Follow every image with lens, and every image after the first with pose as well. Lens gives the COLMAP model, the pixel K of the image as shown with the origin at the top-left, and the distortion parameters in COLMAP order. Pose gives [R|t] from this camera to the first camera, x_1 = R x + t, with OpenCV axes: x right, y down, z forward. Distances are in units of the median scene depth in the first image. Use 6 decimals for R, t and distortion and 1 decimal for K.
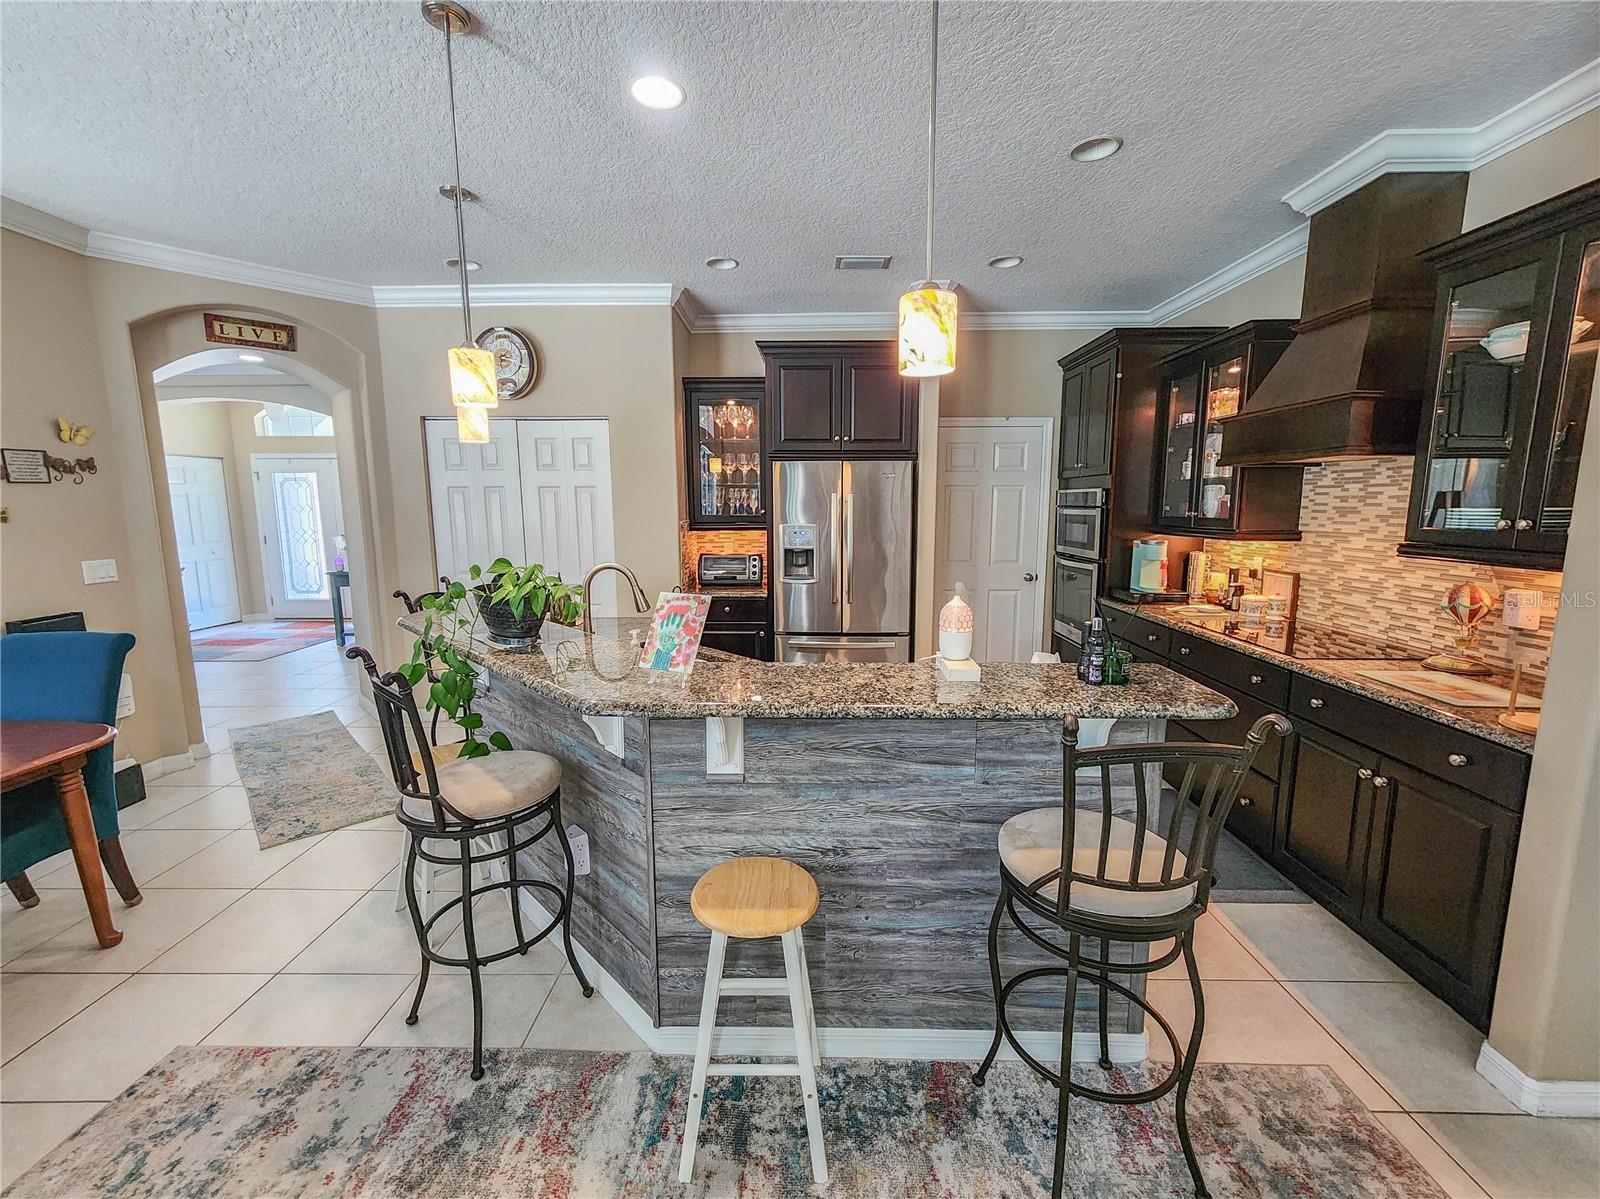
lens RADIAL K [[654.8, 0, 808.0], [0, 654.8, 596.4], [0, 0, 1]] dist [0.006978, 0.000240]
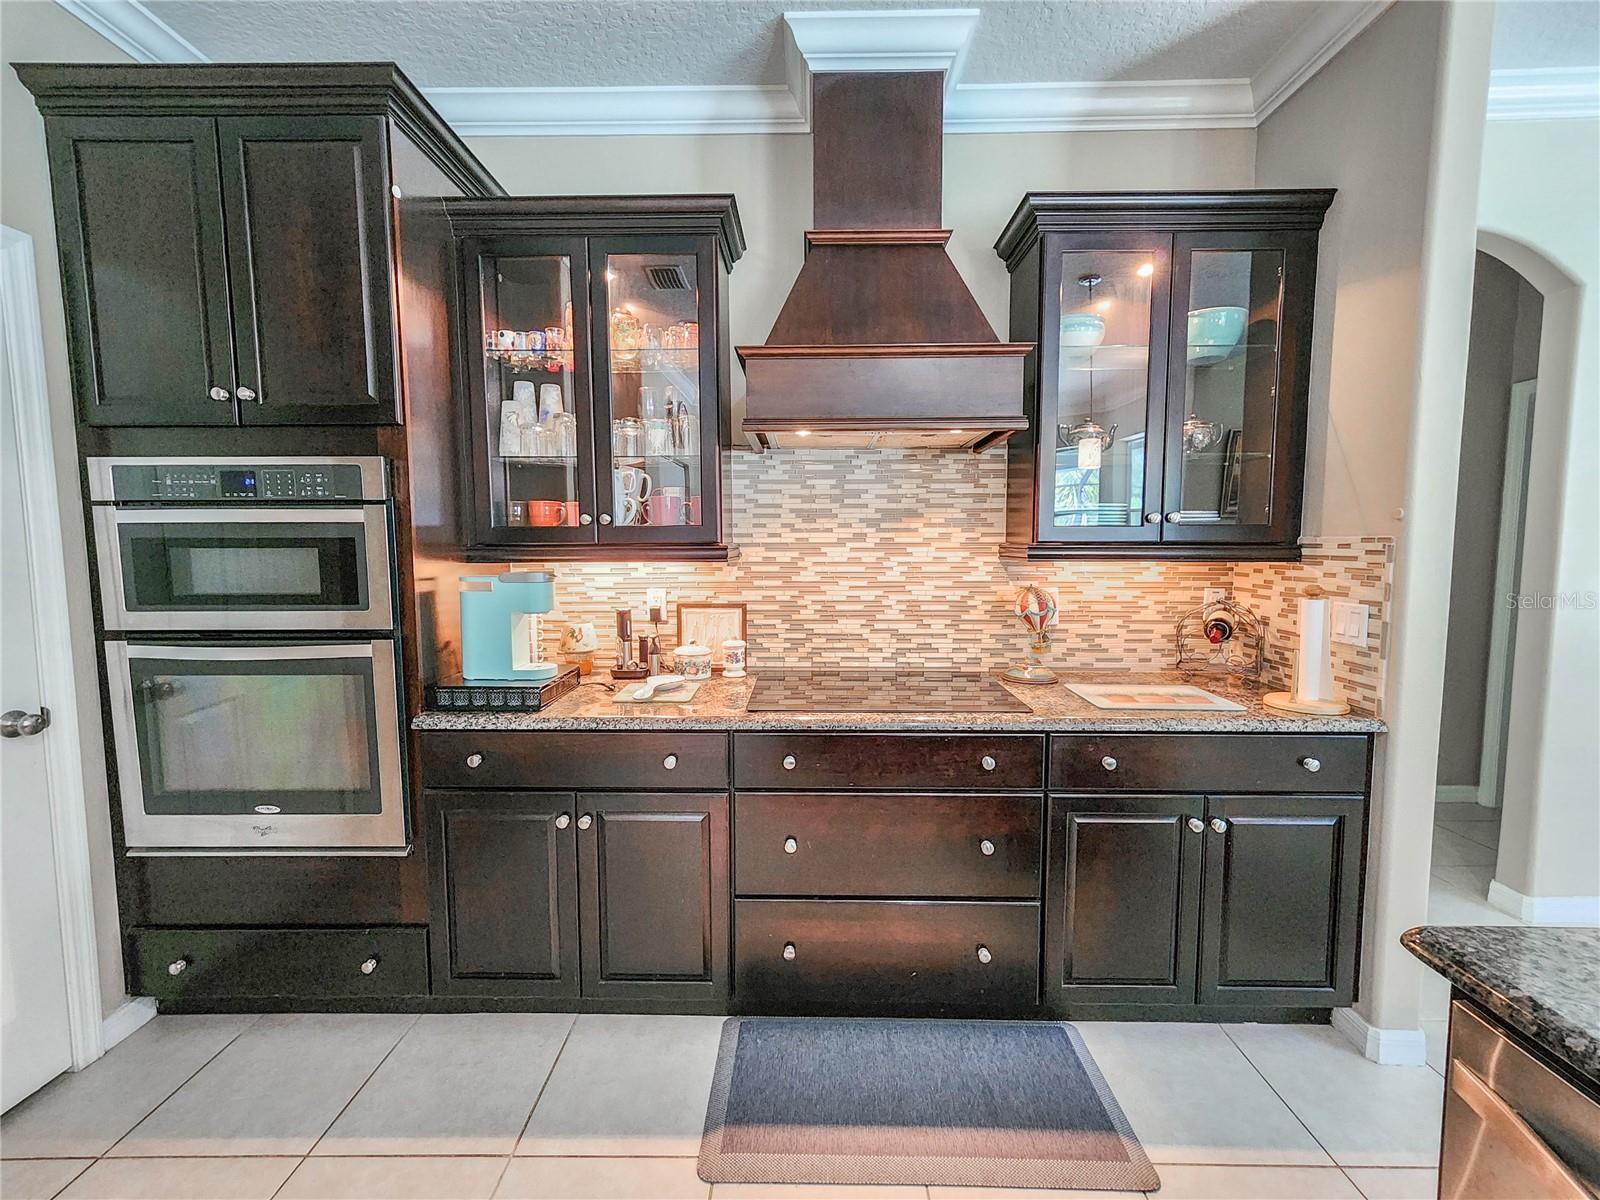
lens RADIAL K [[667.2, 0, 800.6], [0, 667.2, 595.6], [0, 0, 1]] dist [0.004984, 0.000728]
pose [[0.018689, -0.082961, 0.996378, 0.038279], [0.145632, 0.986149, 0.079378, -0.099281], [-0.989162, 0.143621, 0.030512, 0.991288]]
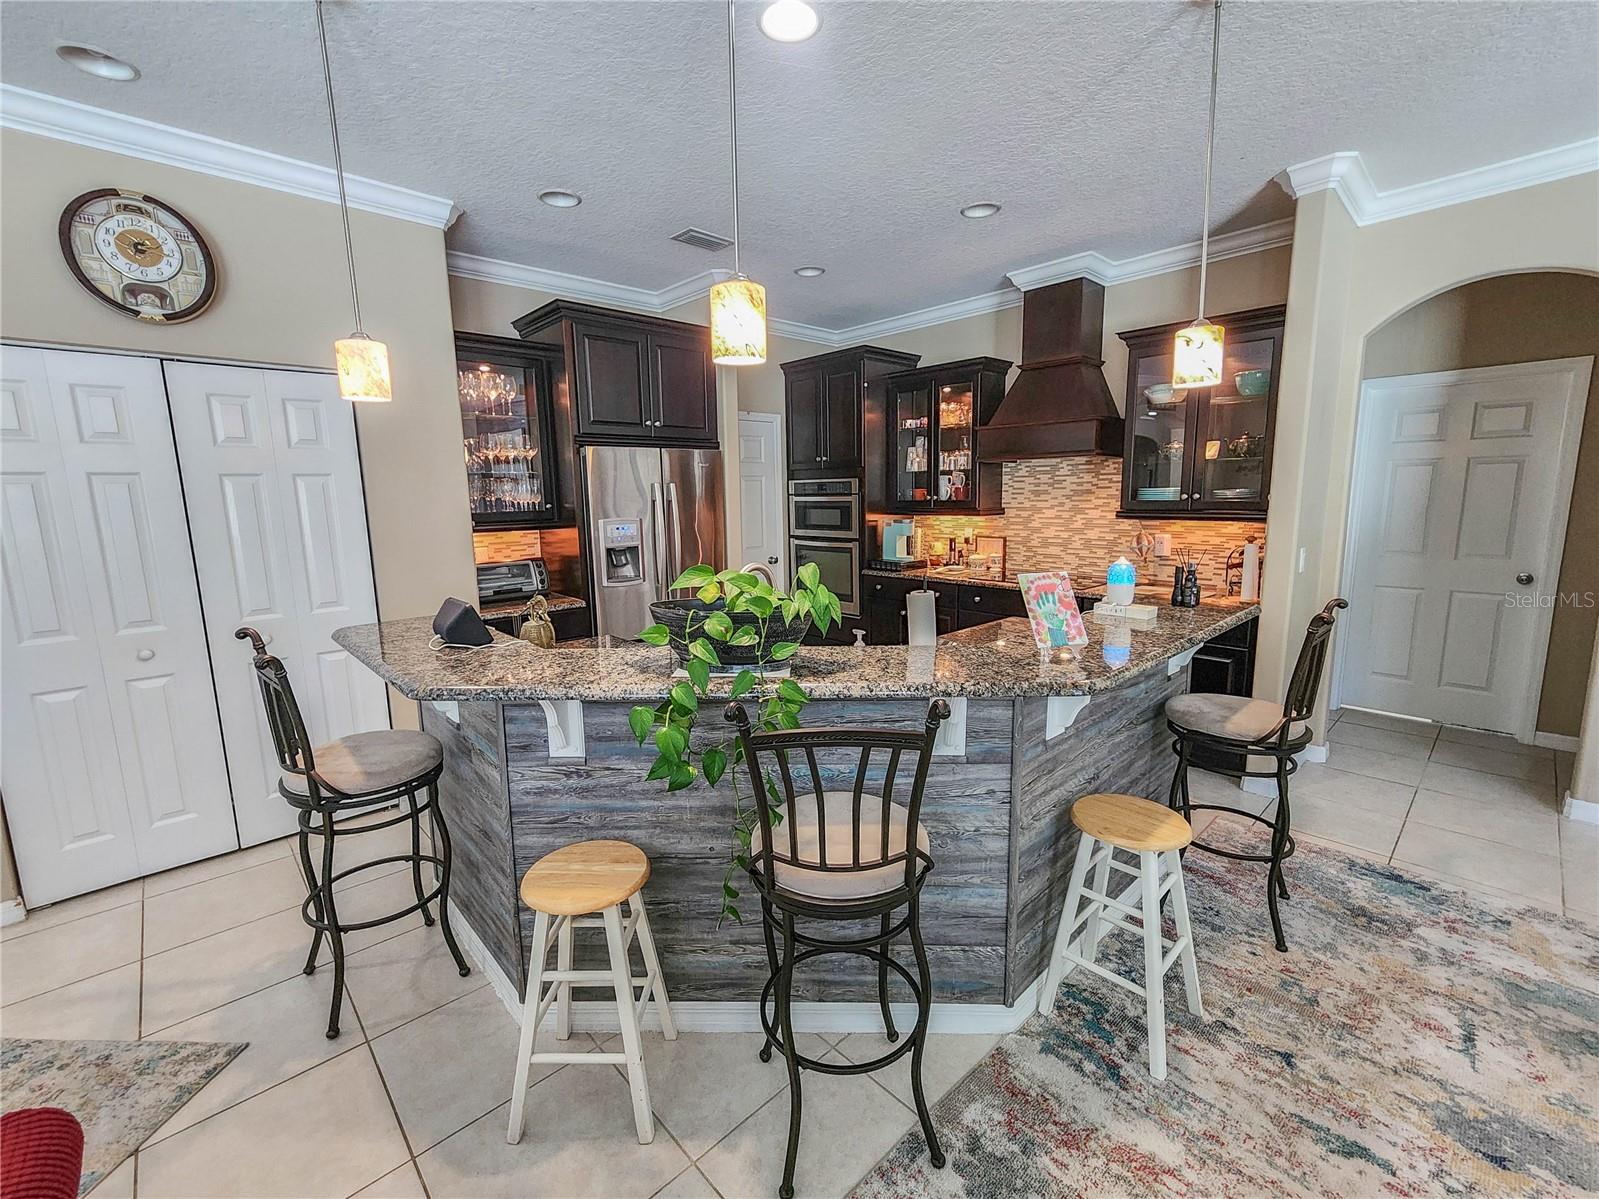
lens RADIAL K [[666.8, 0, 800.1], [0, 666.8, 595.1], [0, 0, 1]] dist [0.004984, 0.000728]
pose [[0.728673, -0.116919, 0.674808, -0.628479], [0.113661, 0.992301, 0.049195, -0.034254], [-0.675364, 0.040852, 0.736352, 0.252823]]
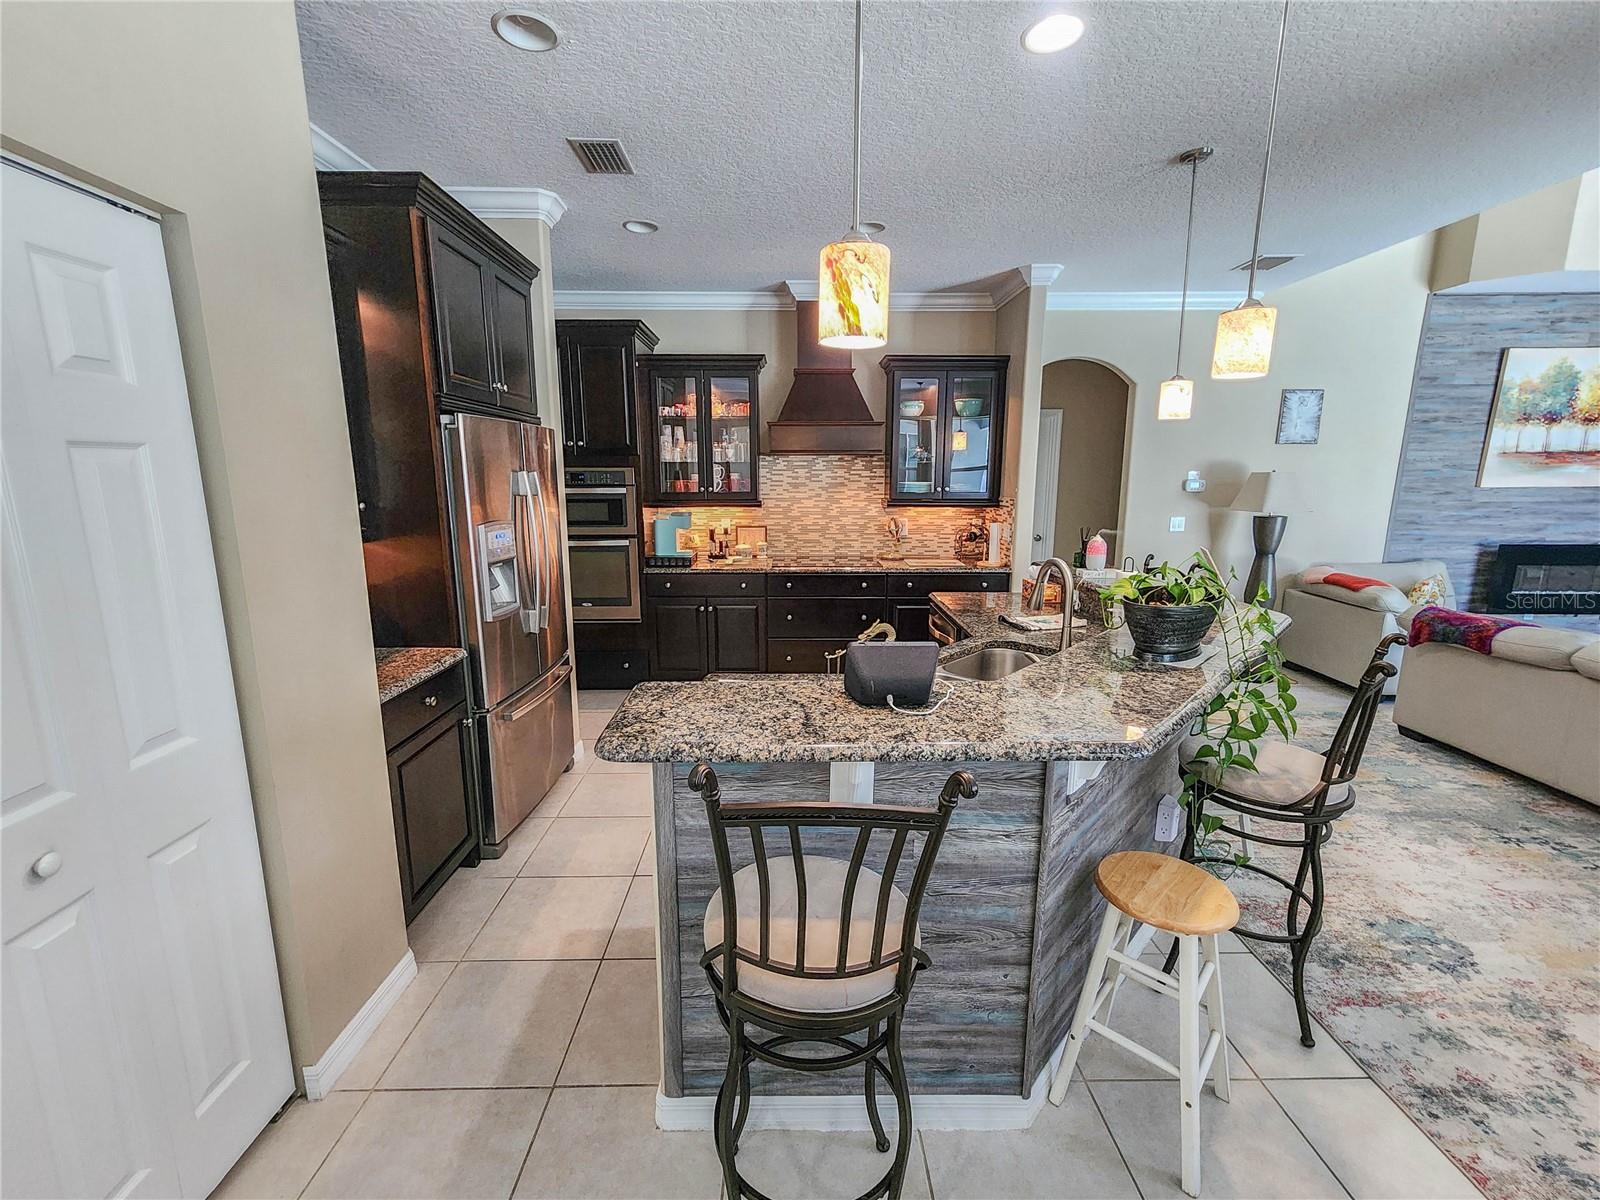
lens RADIAL K [[657.6, 0, 796.7], [0, 657.6, 596.8], [0, 0, 1]] dist [0.009311, 0.000063]
pose [[-0.004112, -0.184458, 0.982832, -0.871517], [0.143892, 0.972503, 0.183122, -0.158075], [-0.989585, 0.142174, 0.022543, 0.991614]]
